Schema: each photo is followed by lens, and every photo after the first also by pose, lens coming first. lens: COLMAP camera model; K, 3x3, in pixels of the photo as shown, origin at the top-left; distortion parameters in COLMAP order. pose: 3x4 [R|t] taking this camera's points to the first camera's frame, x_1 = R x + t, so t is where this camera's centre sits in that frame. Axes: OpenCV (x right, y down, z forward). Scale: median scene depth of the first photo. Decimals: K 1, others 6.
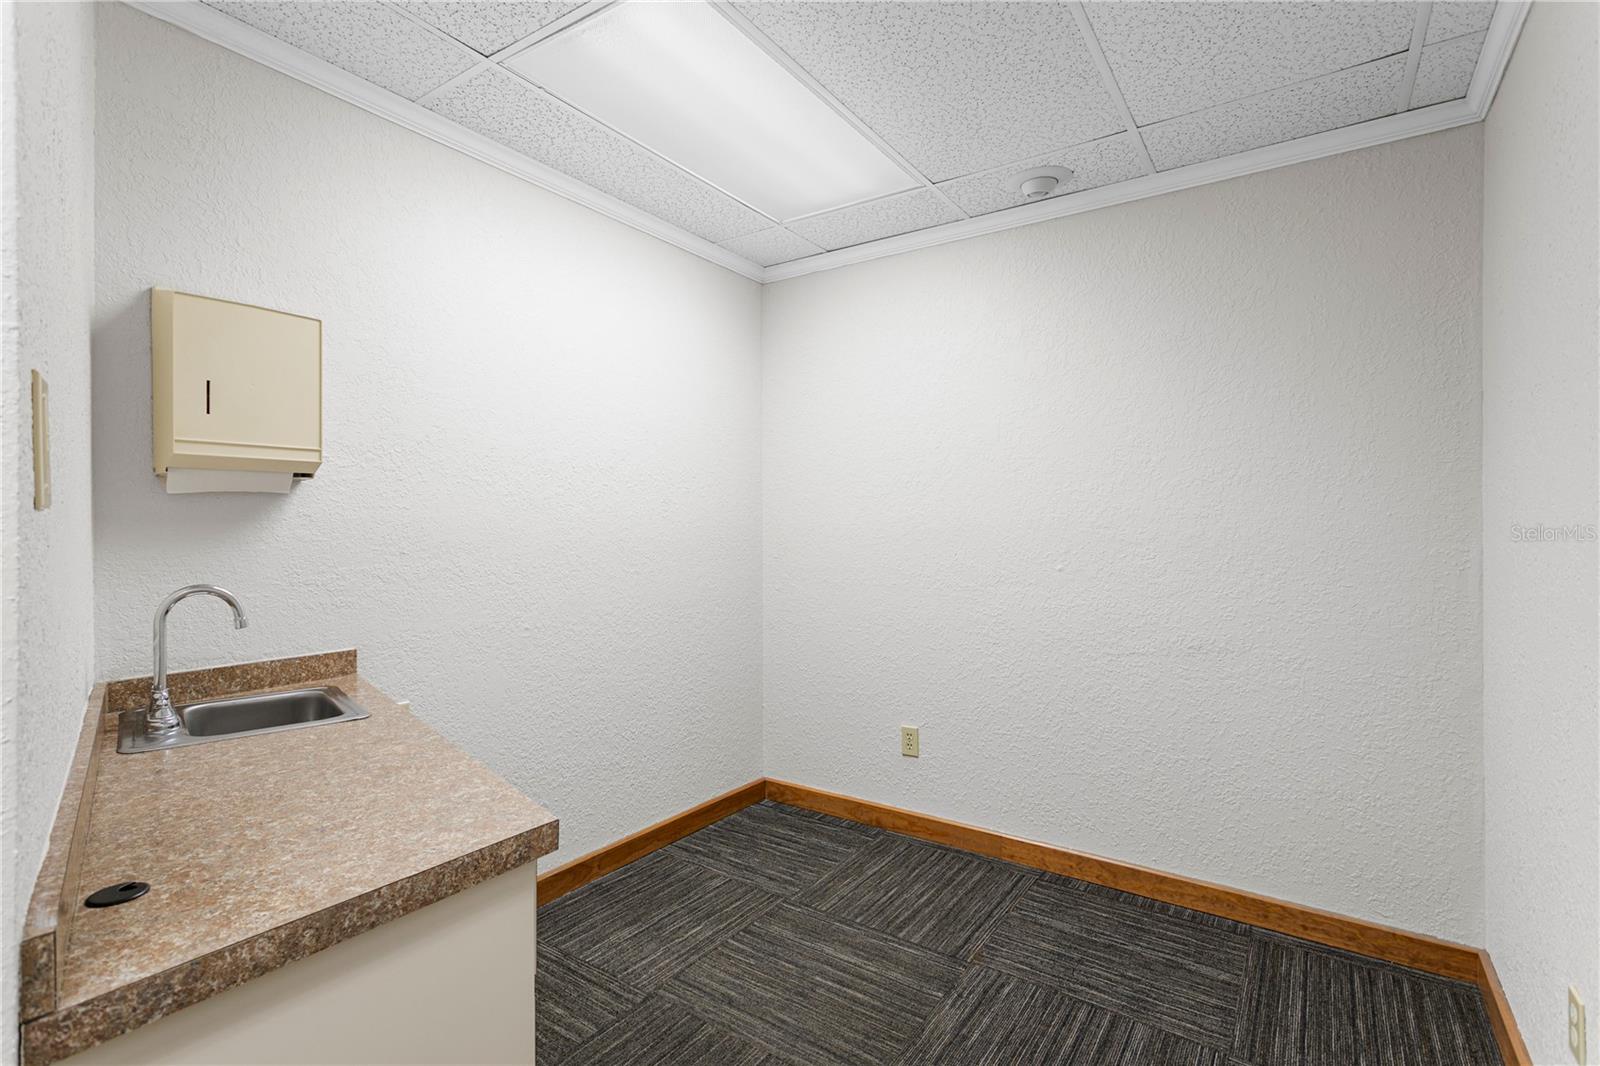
lens RADIAL K [[754.3, 0, 800.0], [0, 754.3, 533.0], [0, 0, 1]] dist [0.000384, 0.000154]
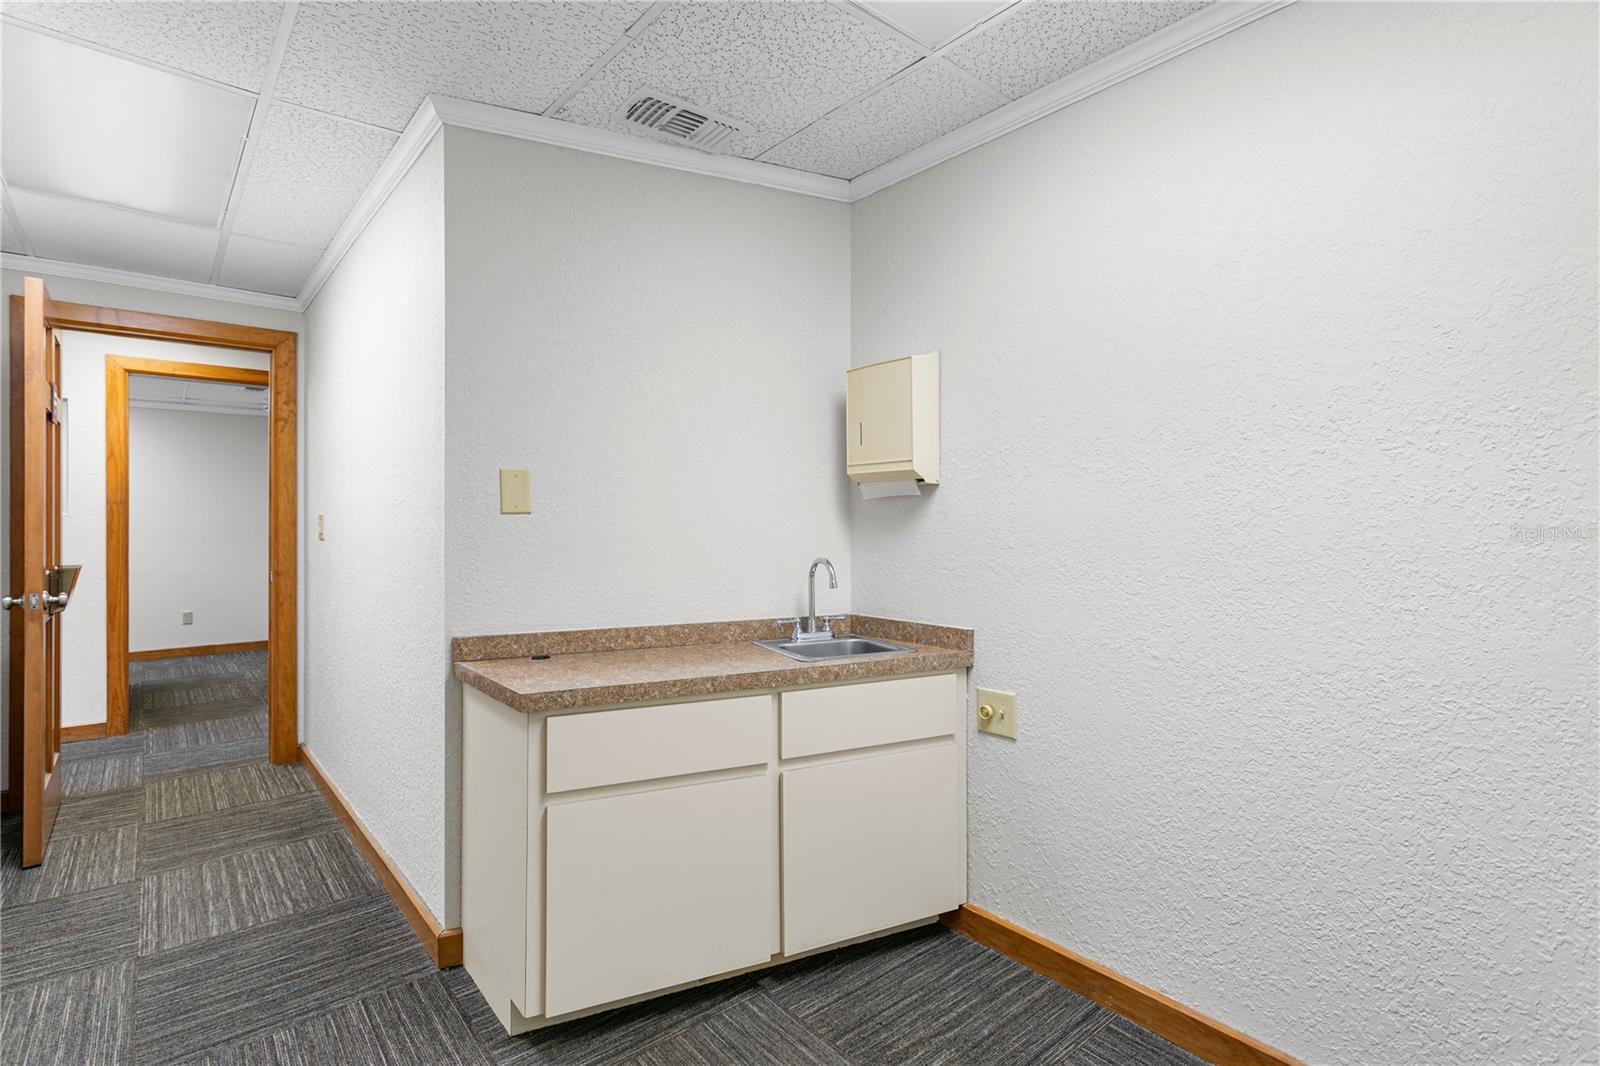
lens RADIAL K [[754.3, 0, 800.0], [0, 754.3, 533.0], [0, 0, 1]] dist [0.000384, 0.000154]
pose [[-0.264923, 0.005286, -0.964255, 0.589435], [-0.019813, 0.999744, 0.010924, 0.001826], [0.964066, 0.021998, -0.264751, 1.090497]]
